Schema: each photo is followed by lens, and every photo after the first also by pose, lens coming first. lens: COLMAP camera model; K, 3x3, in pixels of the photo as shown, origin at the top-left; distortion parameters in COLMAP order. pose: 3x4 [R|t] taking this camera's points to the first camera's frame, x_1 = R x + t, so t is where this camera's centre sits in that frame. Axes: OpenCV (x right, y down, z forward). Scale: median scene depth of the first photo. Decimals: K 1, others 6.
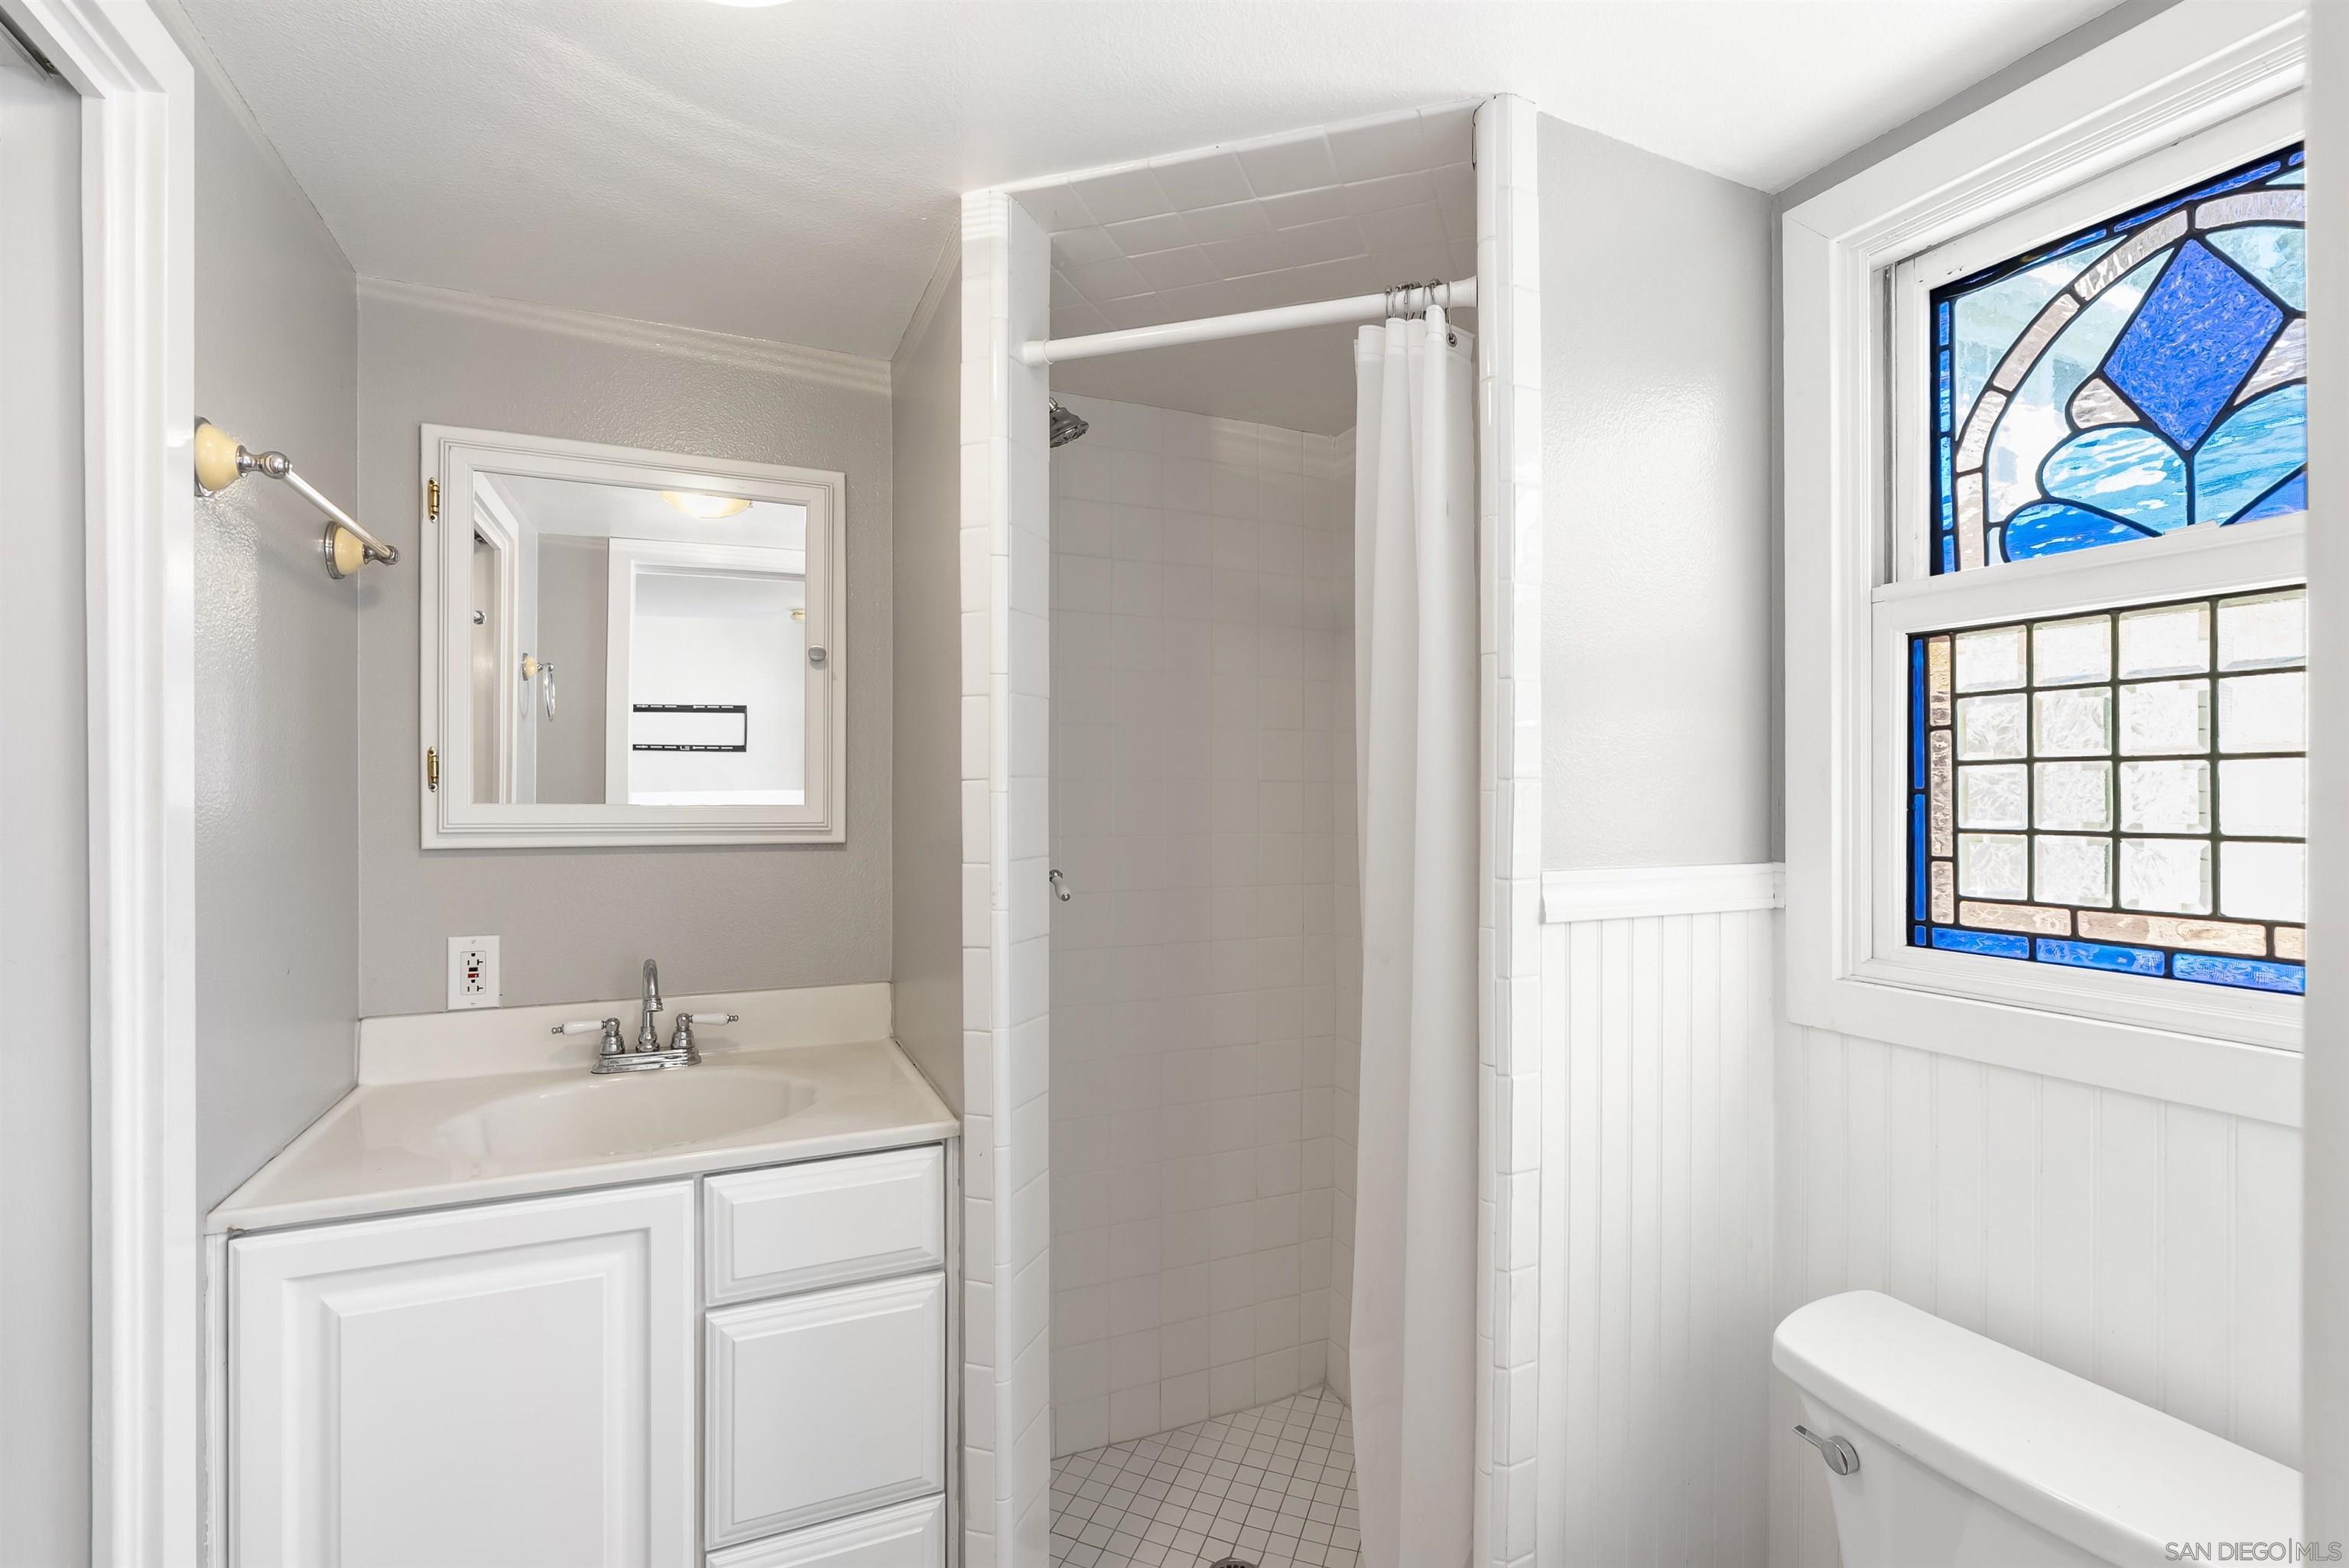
lens RADIAL K [[1052.0, 0, 1175.7], [0, 1052.0, 791.9], [0, 0, 1]] dist [-0.011269, -0.000143]
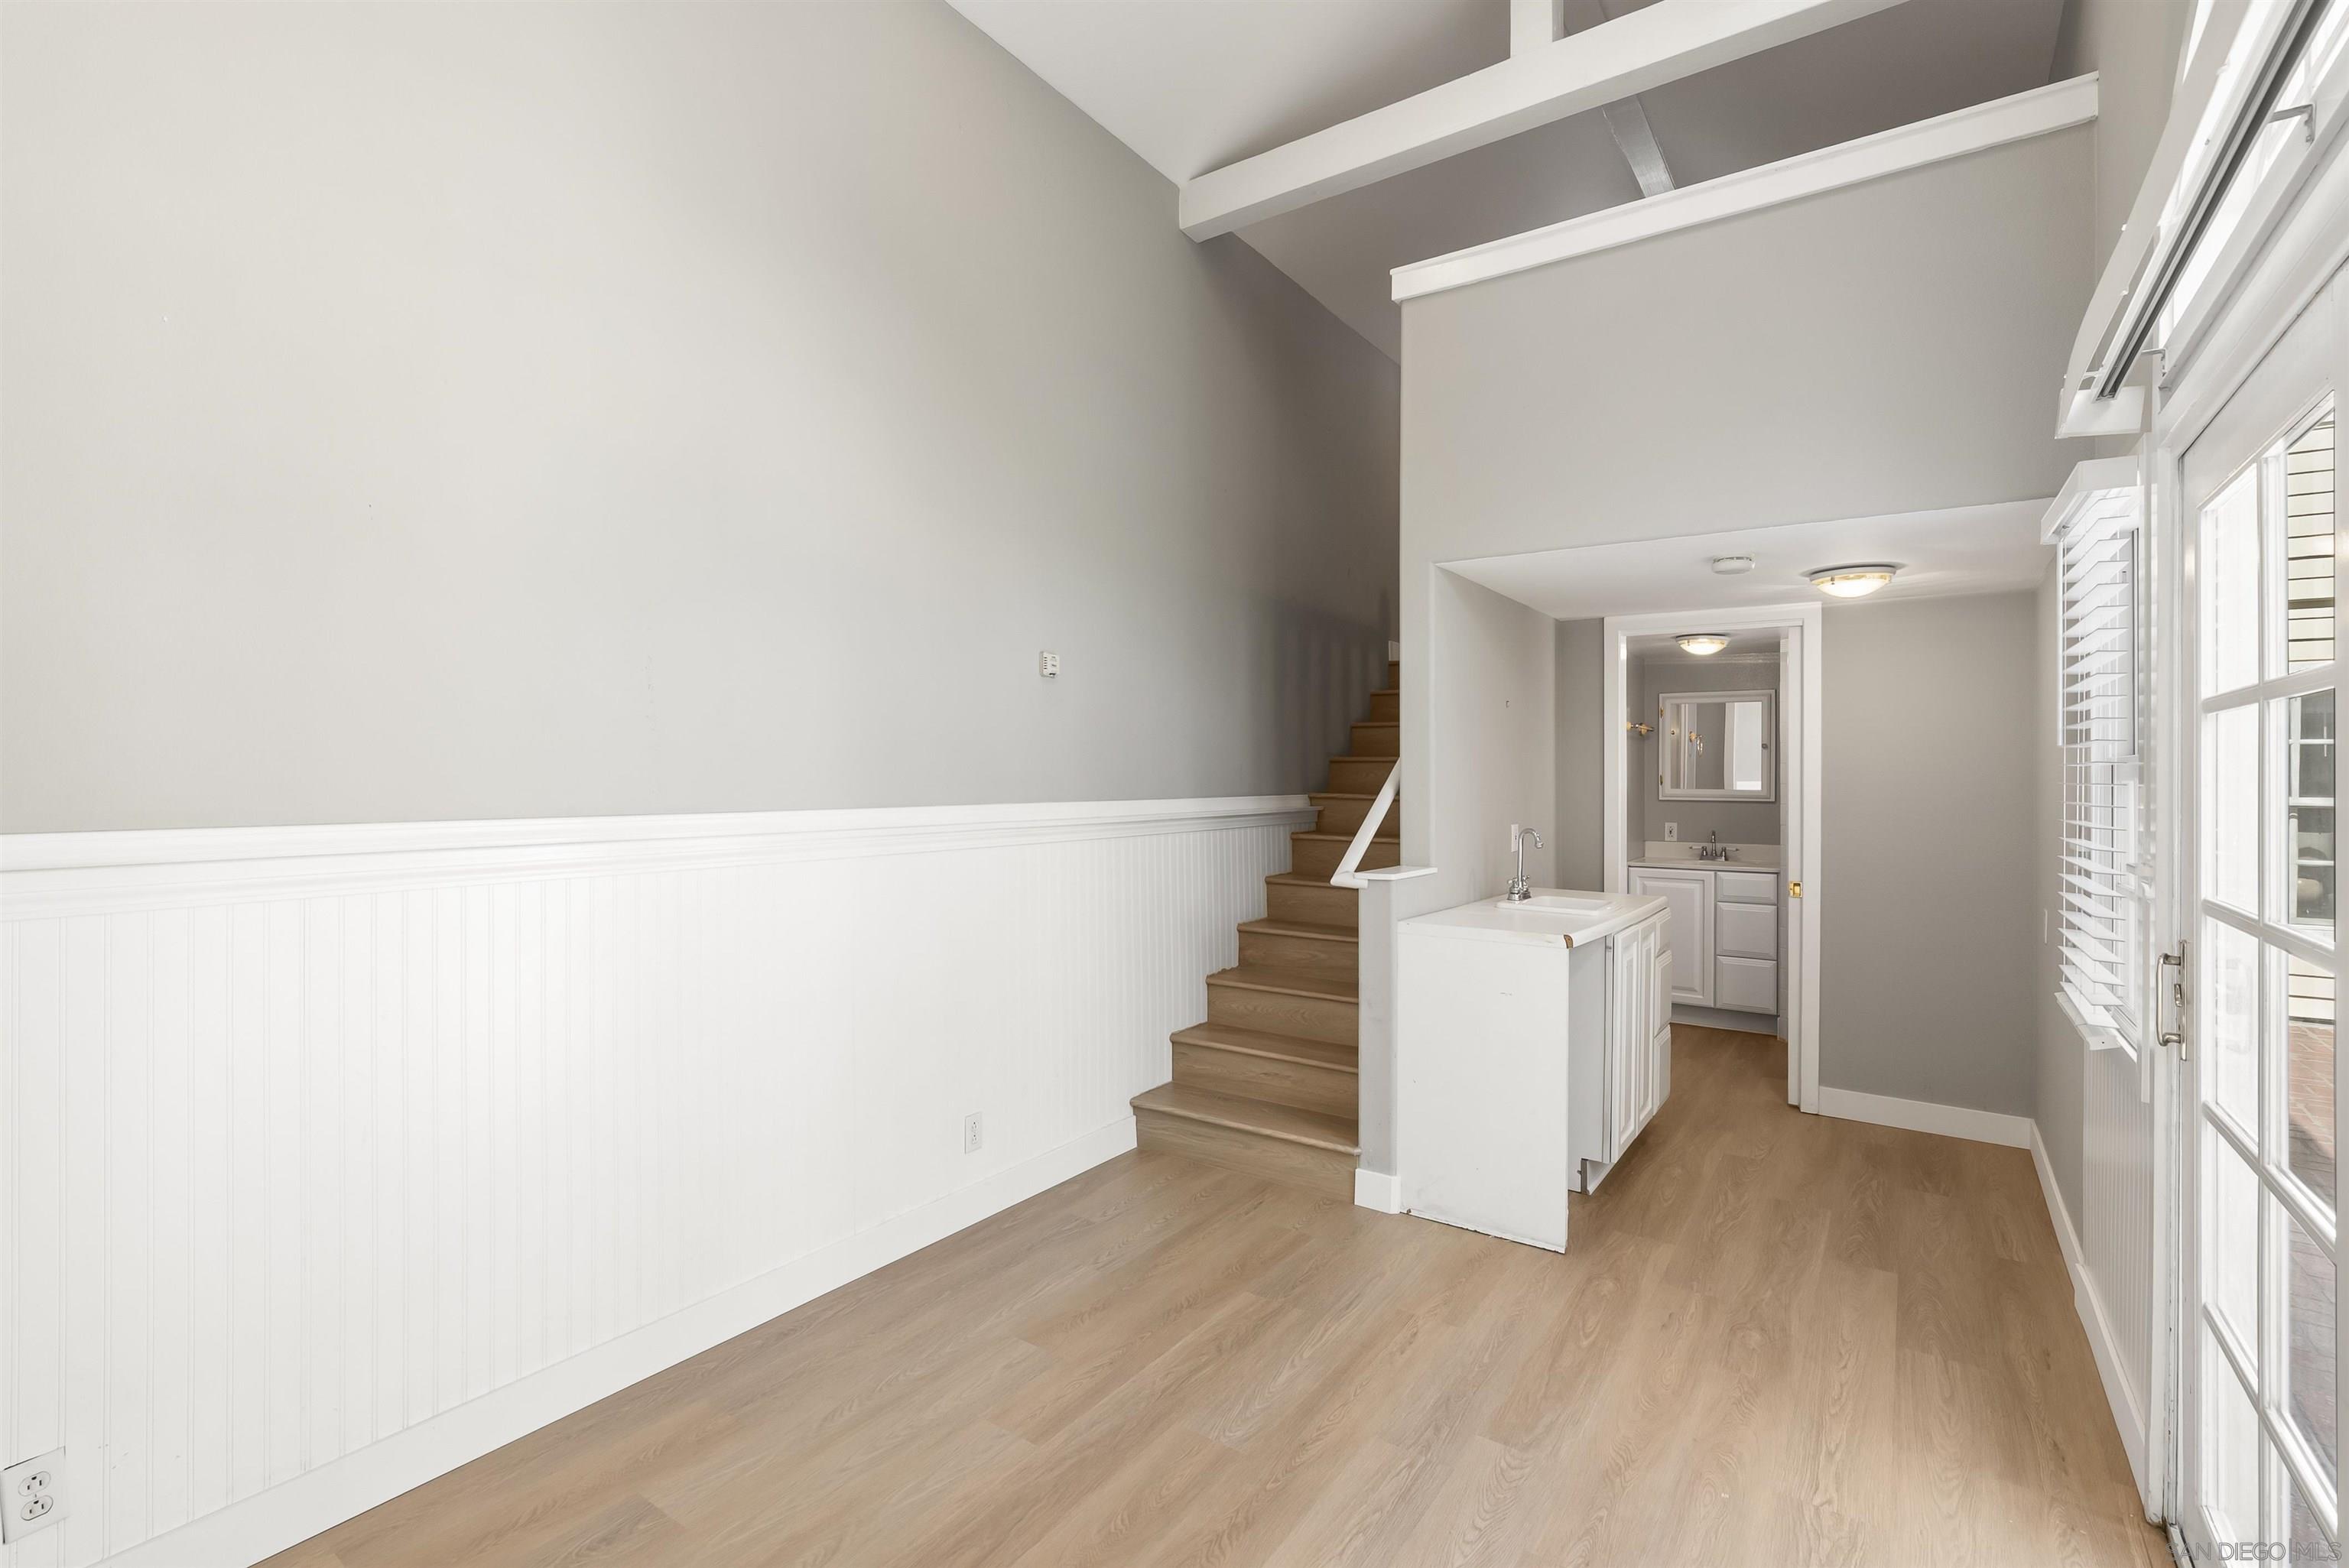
lens RADIAL K [[1052.0, 0, 1173.6], [0, 1052.0, 780.8], [0, 0, 1]] dist [-0.011269, -0.000143]
pose [[0.507599, 0.002628, -0.861589, 1.770911], [-0.002864, 0.999995, 0.001363, -0.019744], [0.861589, 0.001776, 0.507604, -2.601300]]
